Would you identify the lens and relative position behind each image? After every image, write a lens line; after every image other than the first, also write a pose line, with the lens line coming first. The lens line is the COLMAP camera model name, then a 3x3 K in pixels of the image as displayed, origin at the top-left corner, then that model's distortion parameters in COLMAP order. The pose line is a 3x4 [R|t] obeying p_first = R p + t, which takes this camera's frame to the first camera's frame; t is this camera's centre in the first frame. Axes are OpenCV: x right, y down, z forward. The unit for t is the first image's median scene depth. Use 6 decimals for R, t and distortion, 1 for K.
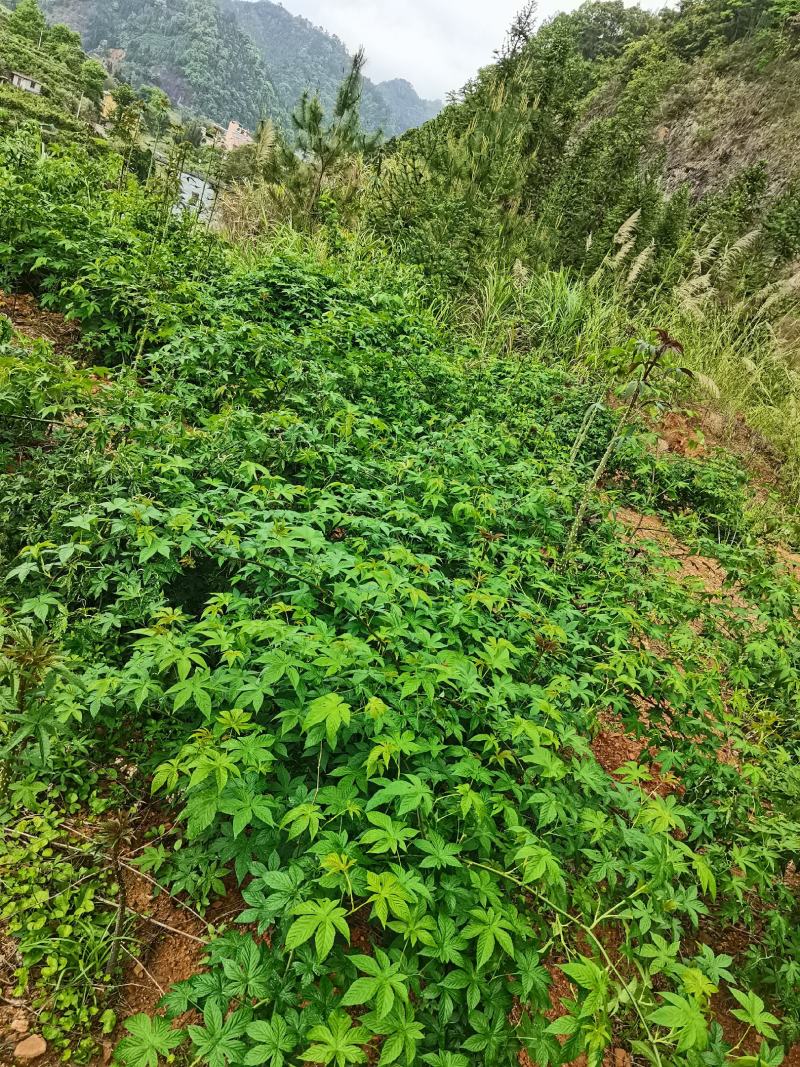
lens RADIAL K [[856.3, 0, 398.7], [0, 856.3, 533.4], [0, 0, 1]] dist [0.004494, 0.018362]
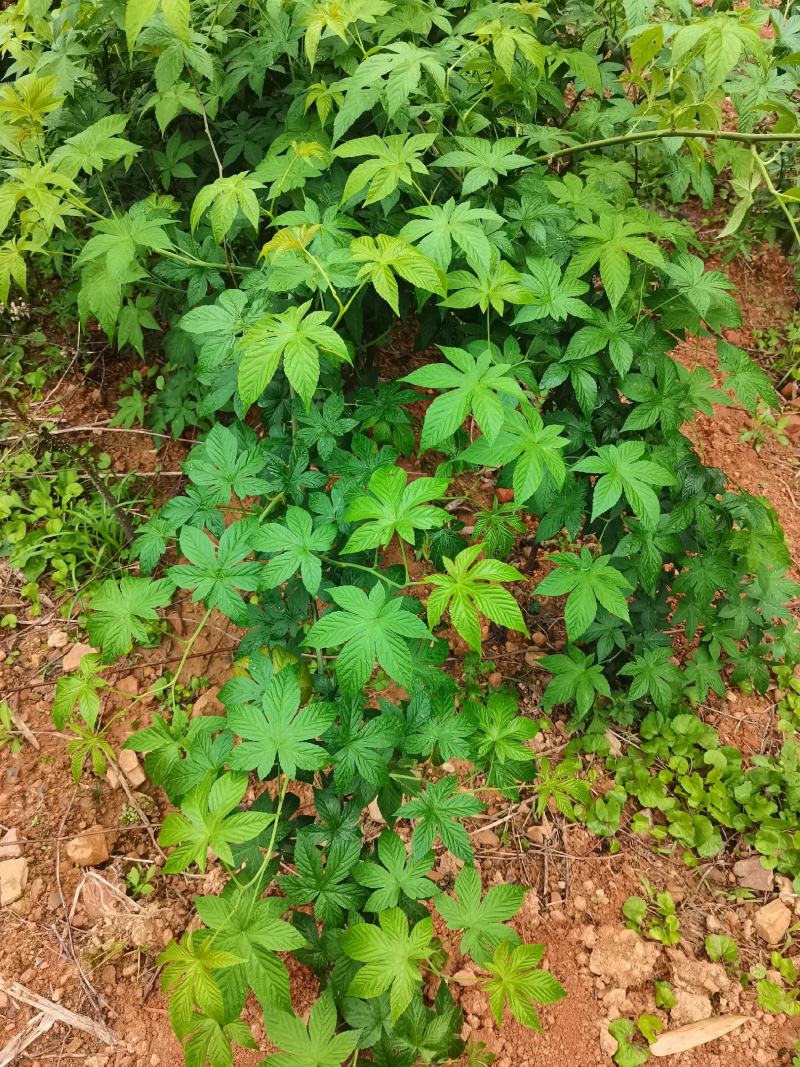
lens RADIAL K [[856.3, 0, 400.1], [0, 856.3, 532.5], [0, 0, 1]] dist [0.004494, 0.018362]
pose [[0.916496, -0.381224, -0.121255, -0.027171], [0.386515, 0.765691, 0.514124, 0.254926], [-0.103153, -0.518060, 0.849102, 0.423751]]
